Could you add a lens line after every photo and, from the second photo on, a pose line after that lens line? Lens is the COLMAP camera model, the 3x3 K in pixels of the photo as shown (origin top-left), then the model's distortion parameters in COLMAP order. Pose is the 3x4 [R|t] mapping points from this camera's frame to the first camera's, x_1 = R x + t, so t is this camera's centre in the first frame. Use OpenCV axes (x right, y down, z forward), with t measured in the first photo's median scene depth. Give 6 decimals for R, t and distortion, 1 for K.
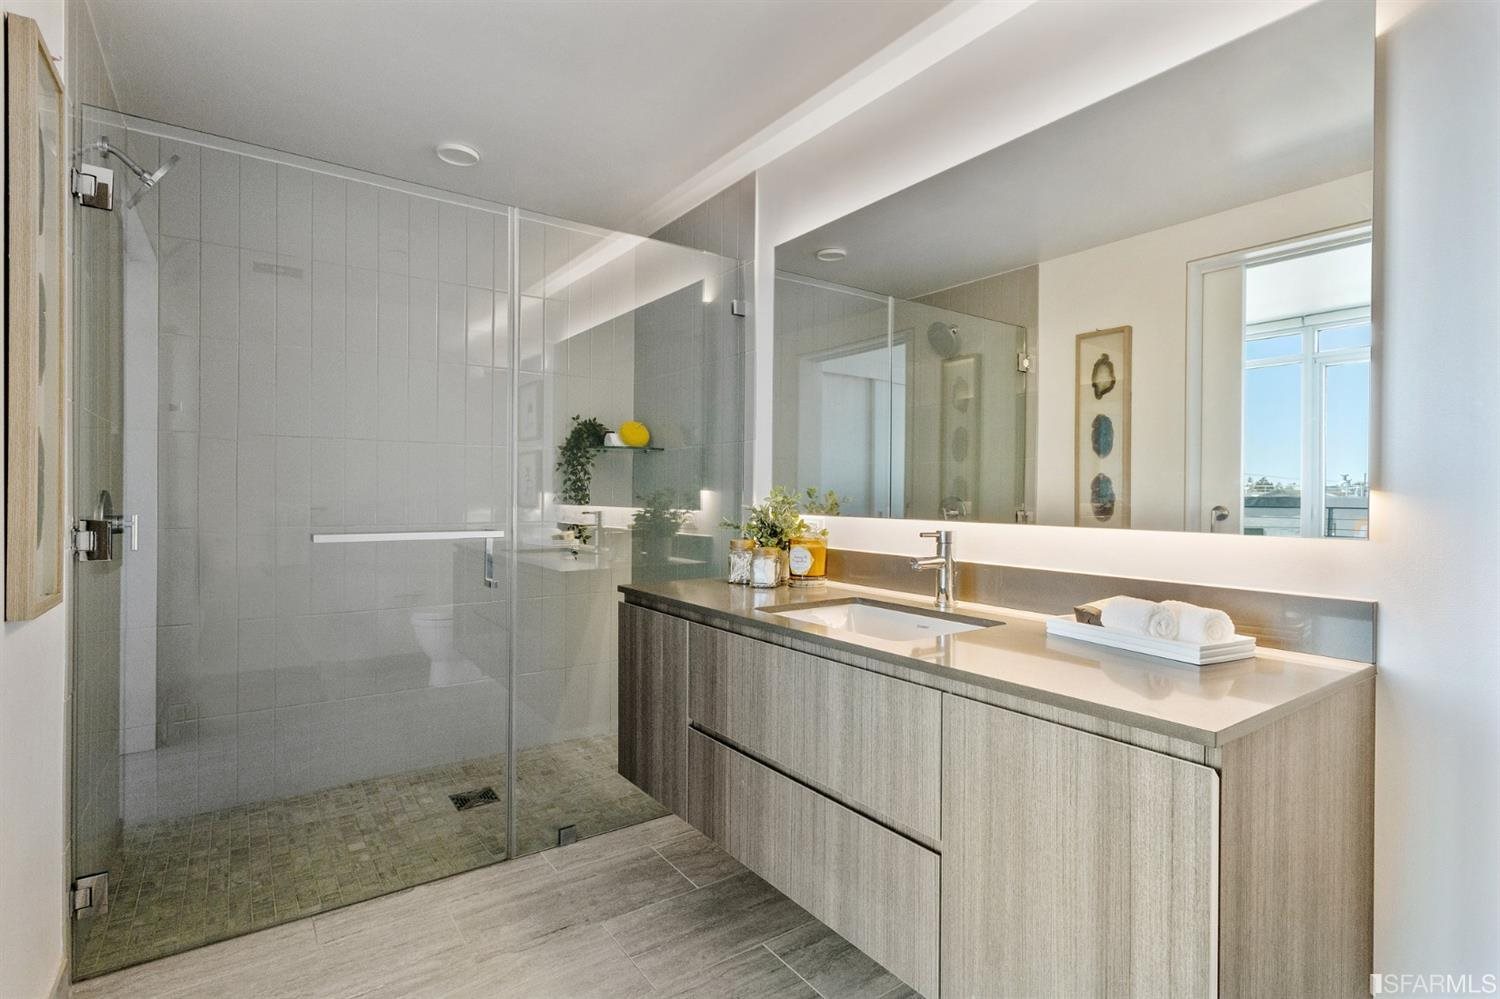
lens RADIAL K [[708.2, 0, 739.4], [0, 708.2, 500.5], [0, 0, 1]] dist [-0.002242, 0.004487]
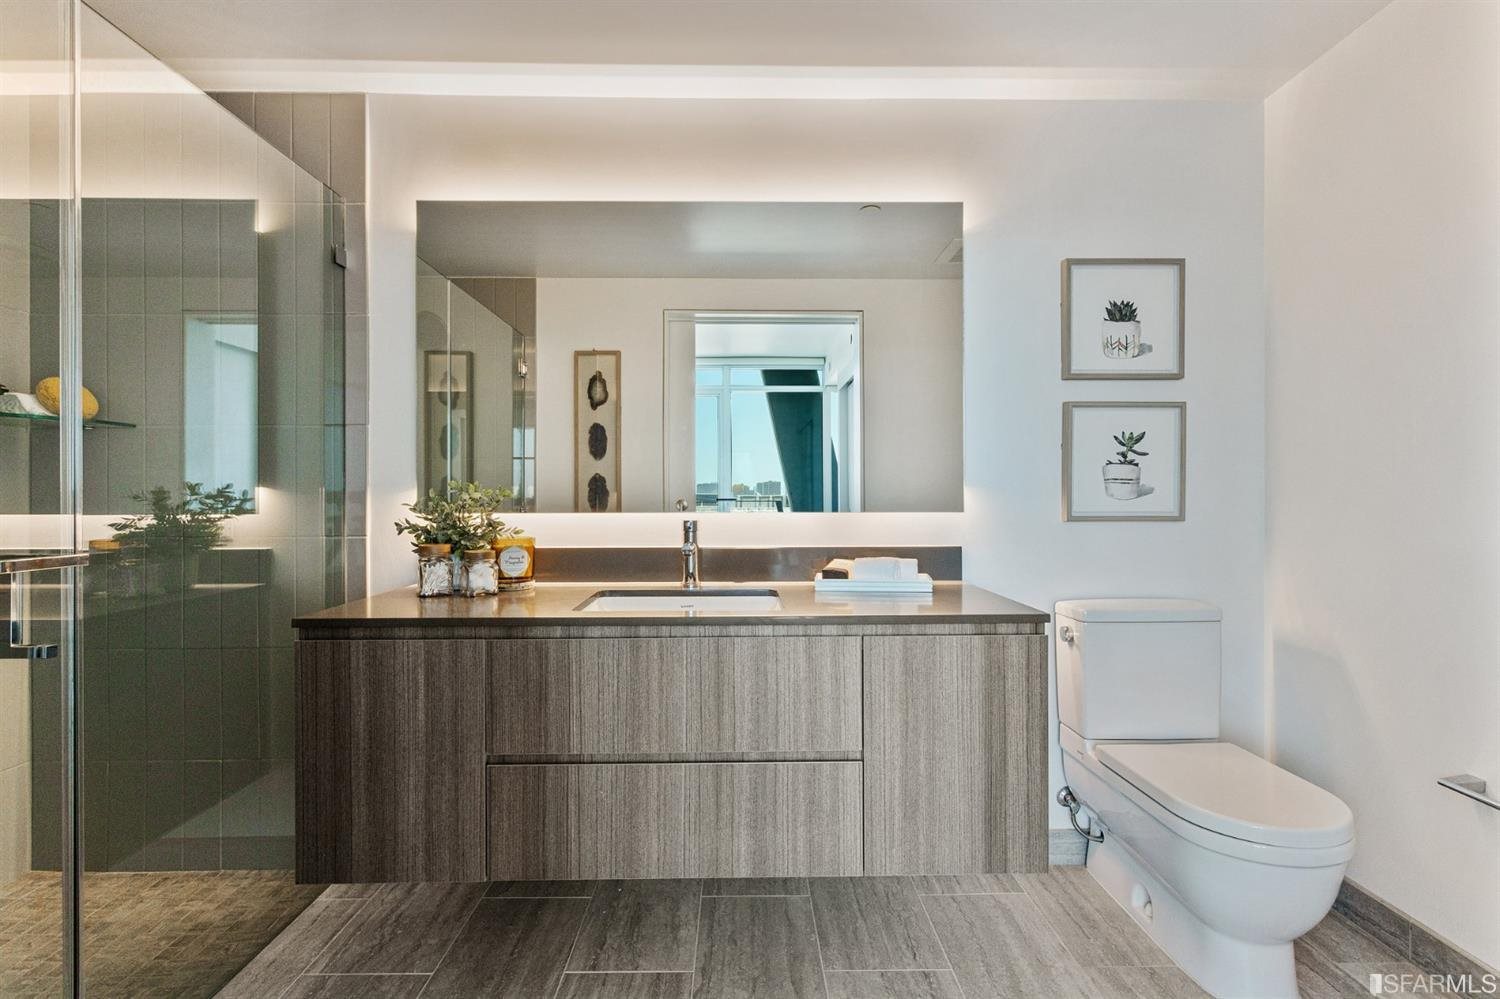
lens RADIAL K [[708.2, 0, 735.9], [0, 708.2, 503.6], [0, 0, 1]] dist [-0.002242, 0.004487]
pose [[0.577777, -0.017200, 0.816013, -0.421242], [0.015754, 0.999827, 0.009920, 0.003701], [-0.816042, 0.007124, 0.577948, 0.197525]]
